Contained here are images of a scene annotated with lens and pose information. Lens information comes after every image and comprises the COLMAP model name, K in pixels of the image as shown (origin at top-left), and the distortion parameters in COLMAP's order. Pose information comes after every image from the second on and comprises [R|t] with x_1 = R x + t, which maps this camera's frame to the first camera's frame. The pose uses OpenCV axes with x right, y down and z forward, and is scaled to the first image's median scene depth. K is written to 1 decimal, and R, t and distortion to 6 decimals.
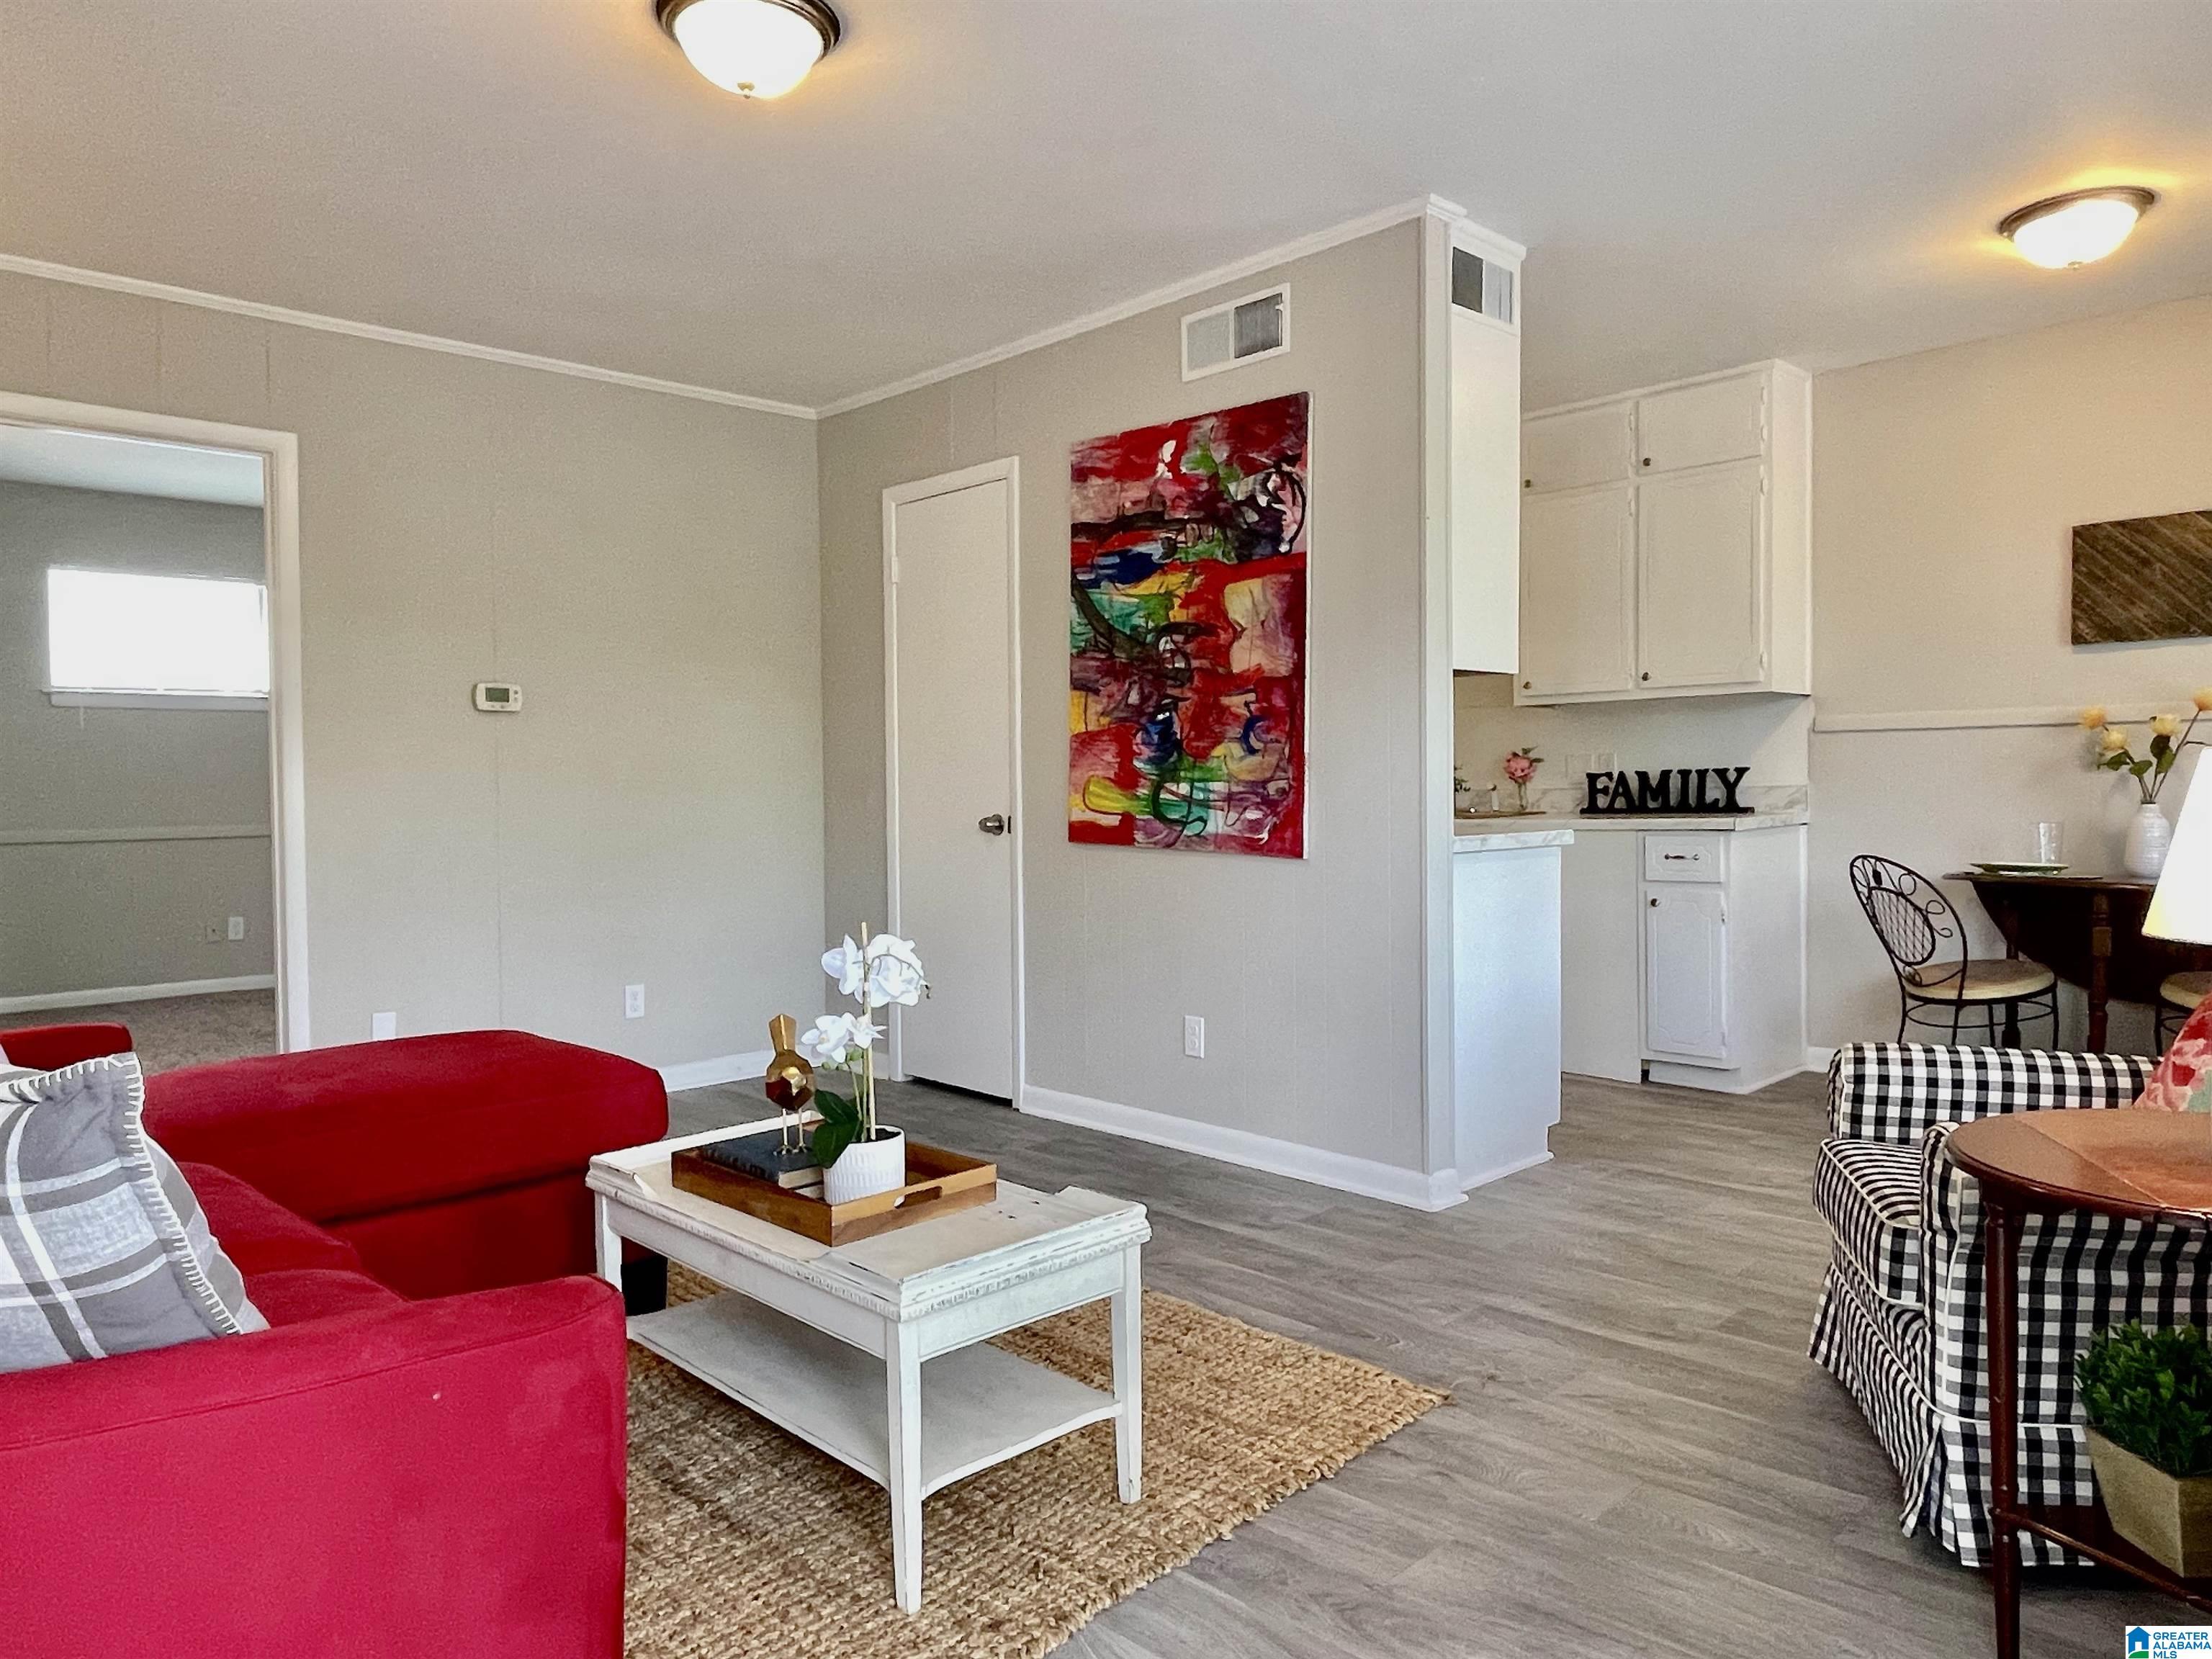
lens RADIAL K [[1456.3, 0, 1106.0], [0, 1456.3, 829.5], [0, 0, 1]] dist [-0.001383, -0.004332]
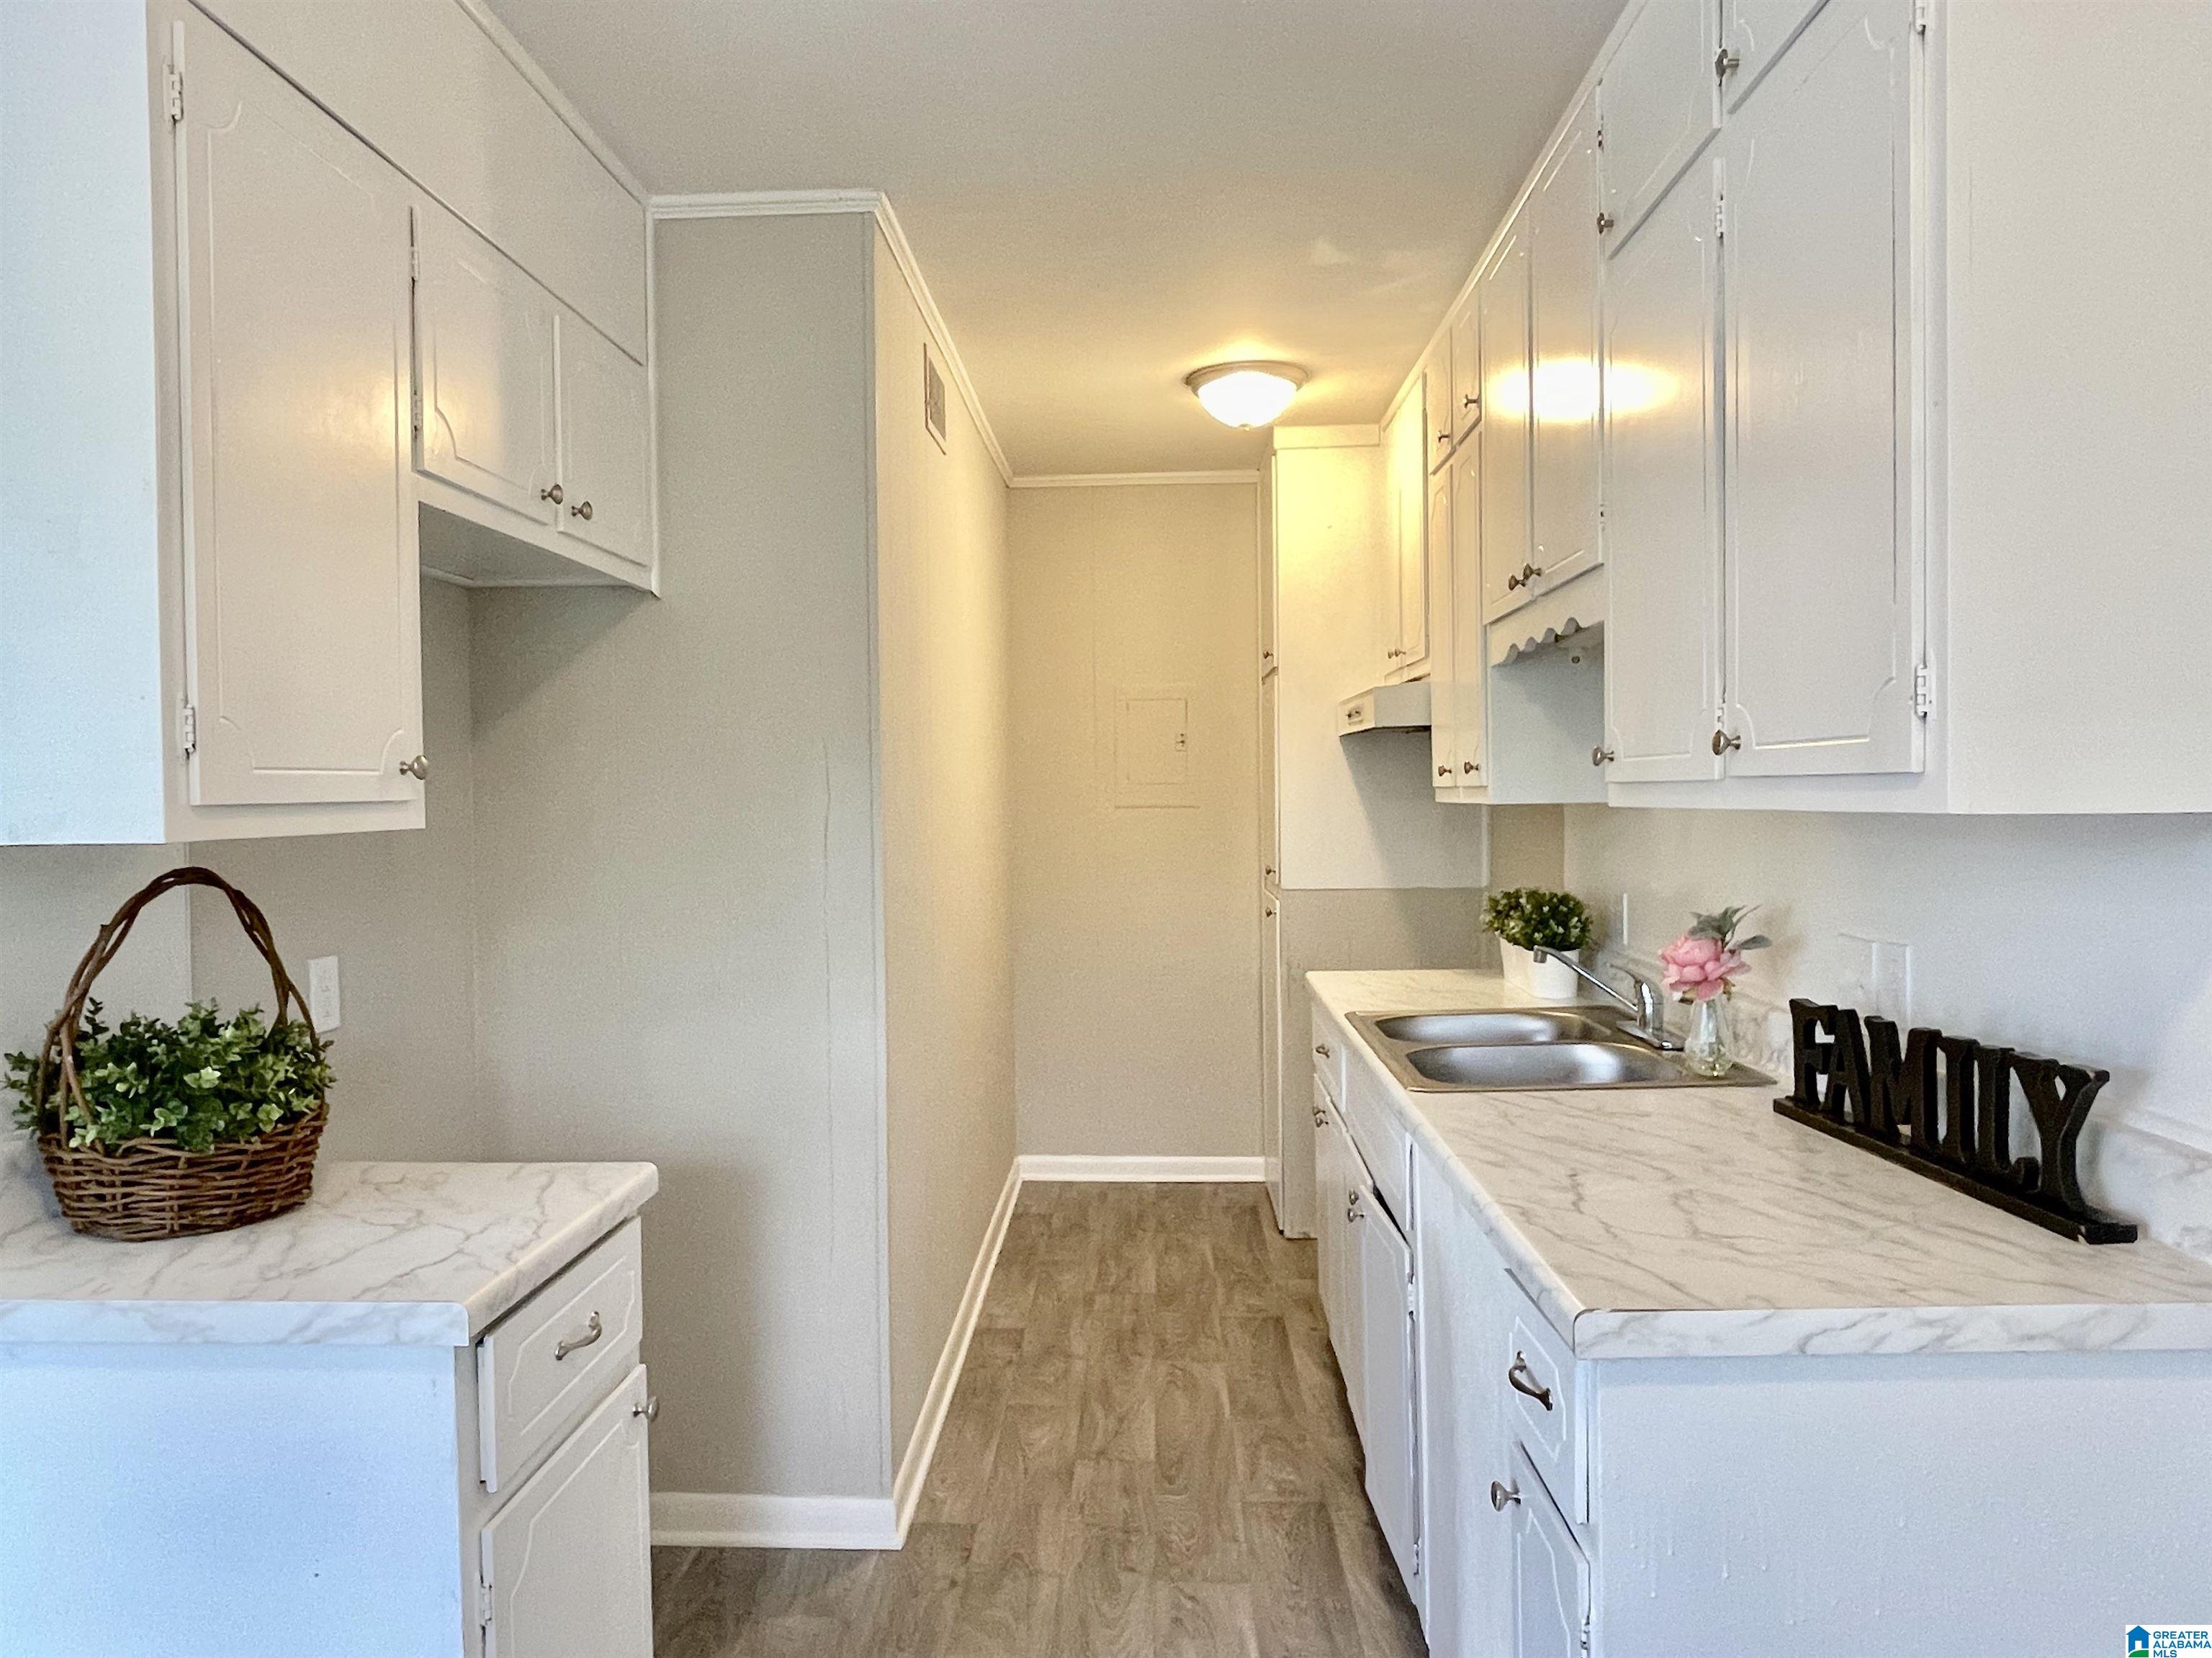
lens RADIAL K [[1456.2, 0, 1106.0], [0, 1456.2, 829.0], [0, 0, 1]] dist [-0.001383, -0.004332]
pose [[0.692073, 0.017233, -0.721622, 0.534358], [-0.016111, 0.999835, 0.008425, -0.092058], [0.721648, 0.005796, 0.692236, 0.716232]]
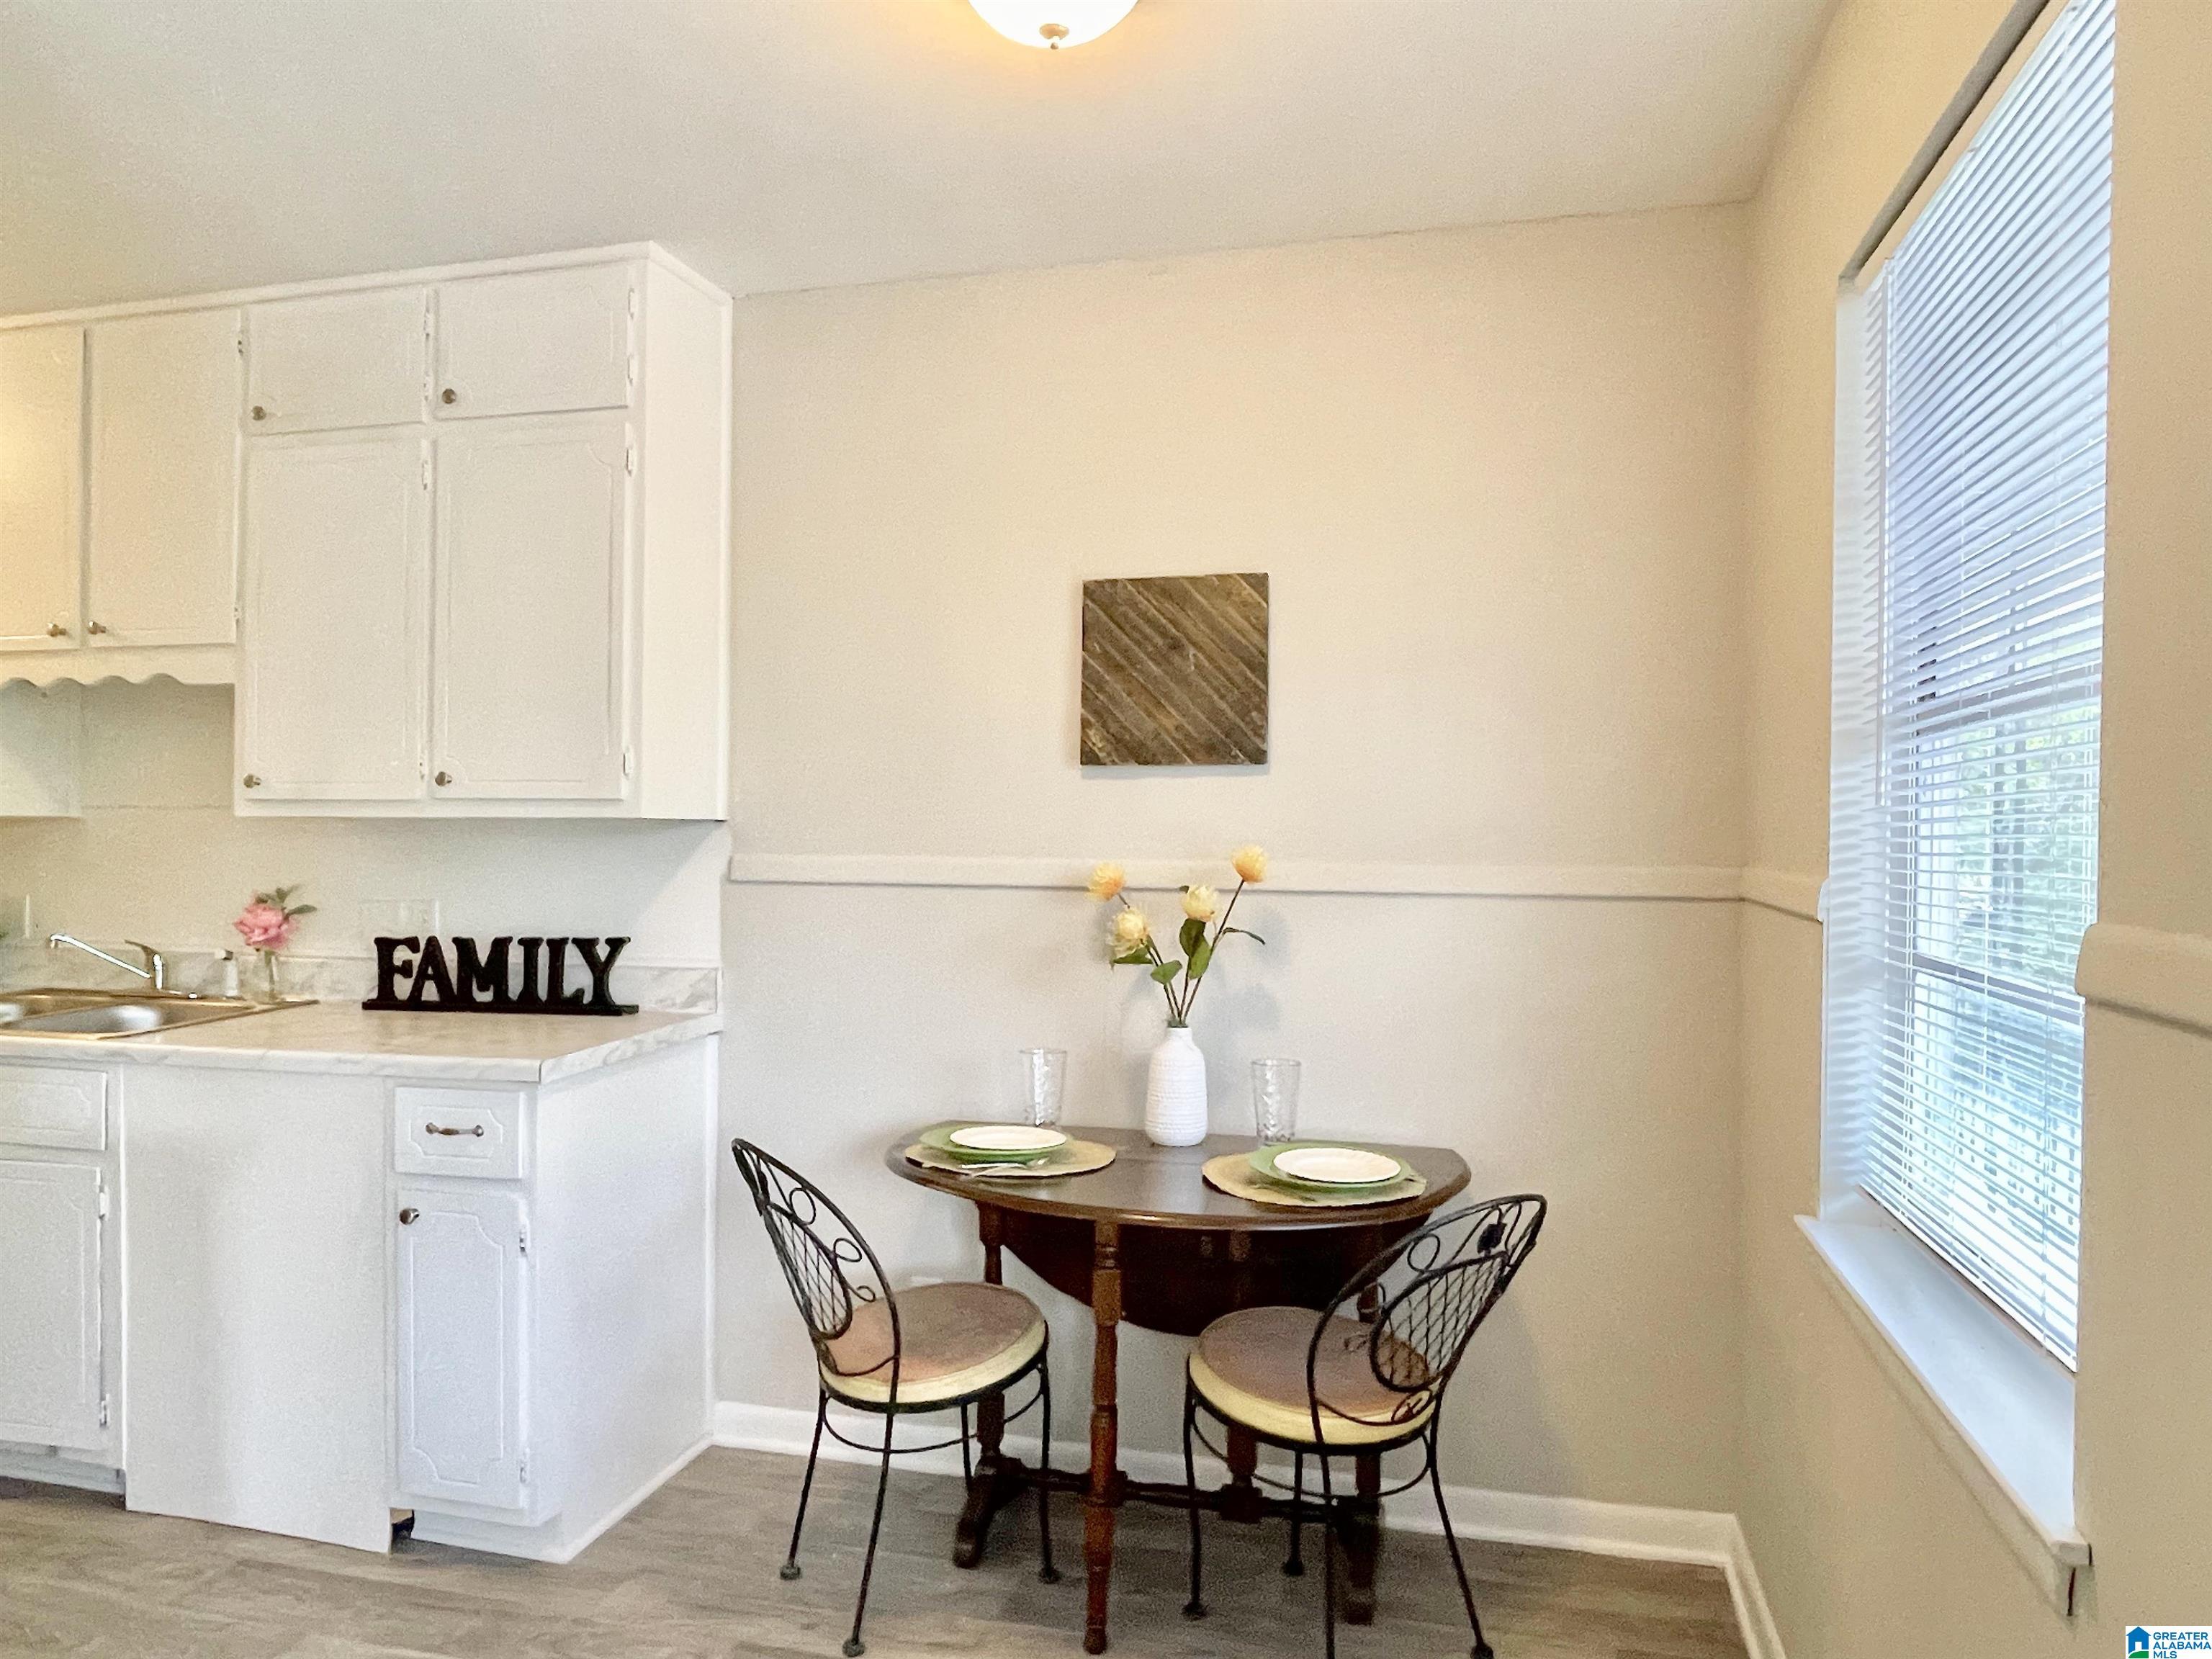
lens RADIAL K [[1456.3, 0, 1106.0], [0, 1456.3, 829.5], [0, 0, 1]] dist [-0.001383, -0.004332]
pose [[0.854458, 0.014876, 0.519307, 0.315612], [-0.002549, 0.999698, -0.024443, -0.076749], [-0.519514, 0.019562, 0.854238, 0.414456]]
